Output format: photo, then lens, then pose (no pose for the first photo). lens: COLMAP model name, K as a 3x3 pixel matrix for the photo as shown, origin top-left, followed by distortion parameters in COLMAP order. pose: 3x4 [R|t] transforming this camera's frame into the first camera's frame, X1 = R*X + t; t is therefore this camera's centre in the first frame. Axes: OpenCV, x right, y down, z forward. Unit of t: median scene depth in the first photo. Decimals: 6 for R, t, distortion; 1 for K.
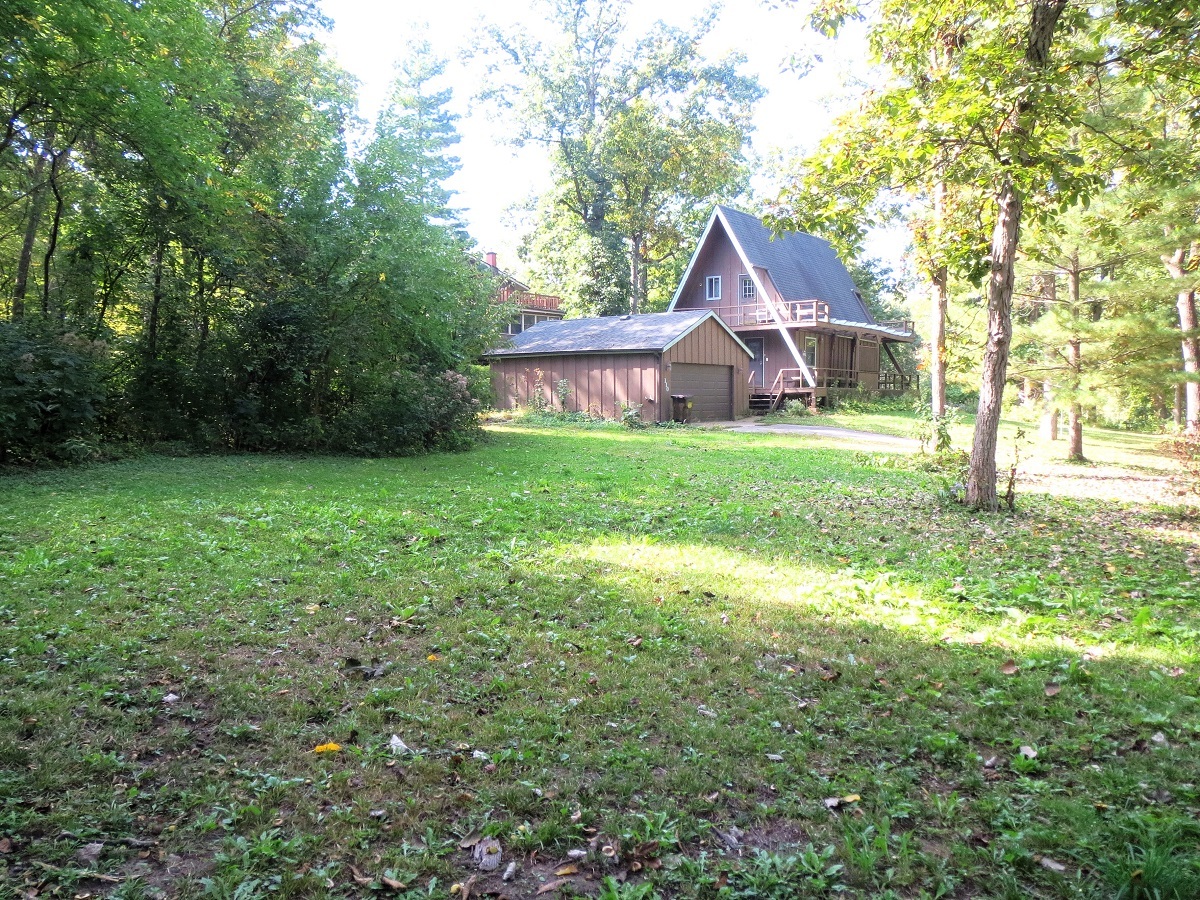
lens RADIAL K [[1002.2, 0, 595.6], [0, 1002.2, 445.4], [0, 0, 1]] dist [-0.050209, 0.074468]
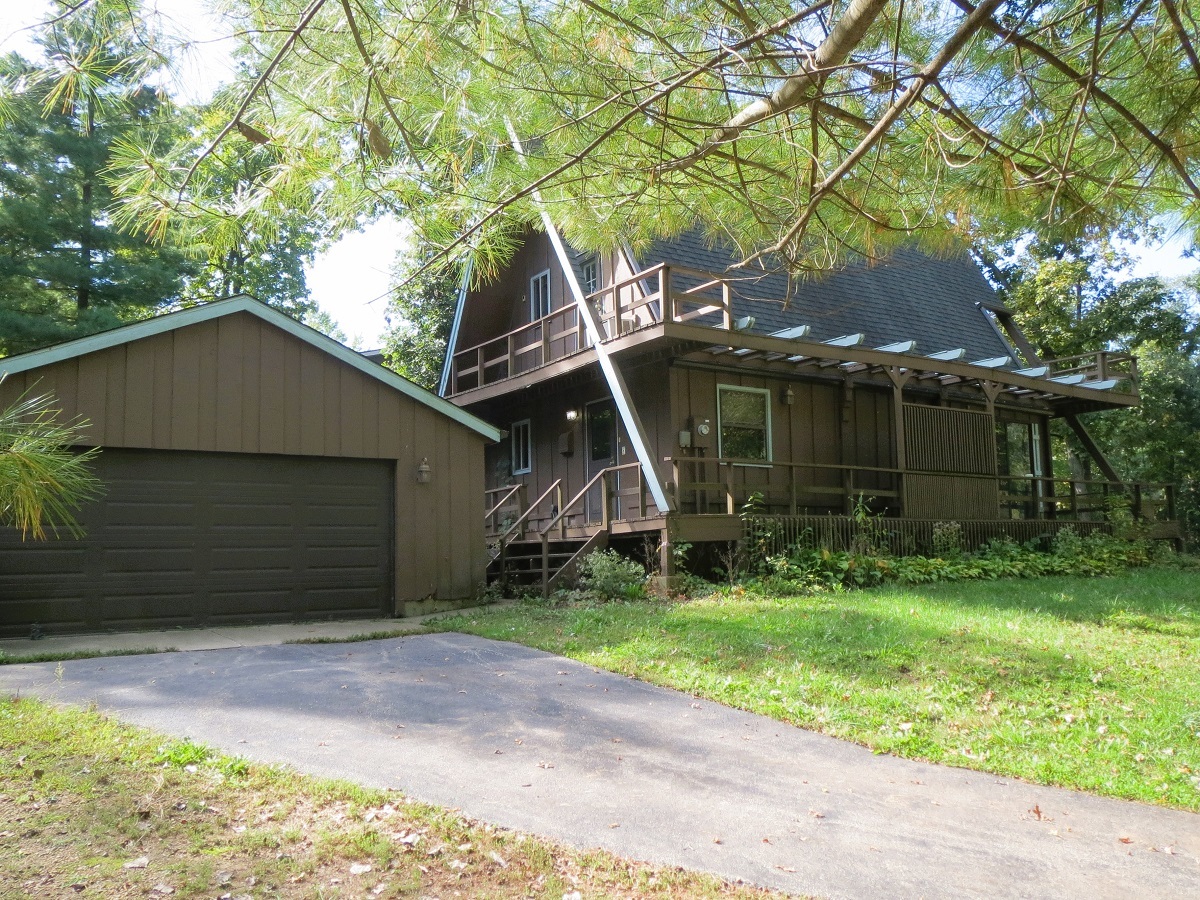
lens RADIAL K [[1002.2, 0, 595.6], [0, 1002.2, 445.4], [0, 0, 1]] dist [-0.050209, 0.074468]
pose [[0.929479, -0.064749, -0.363148, 0.319267], [0.002071, 0.985374, -0.170390, -0.023319], [0.368869, 0.157622, 0.916019, 0.678476]]
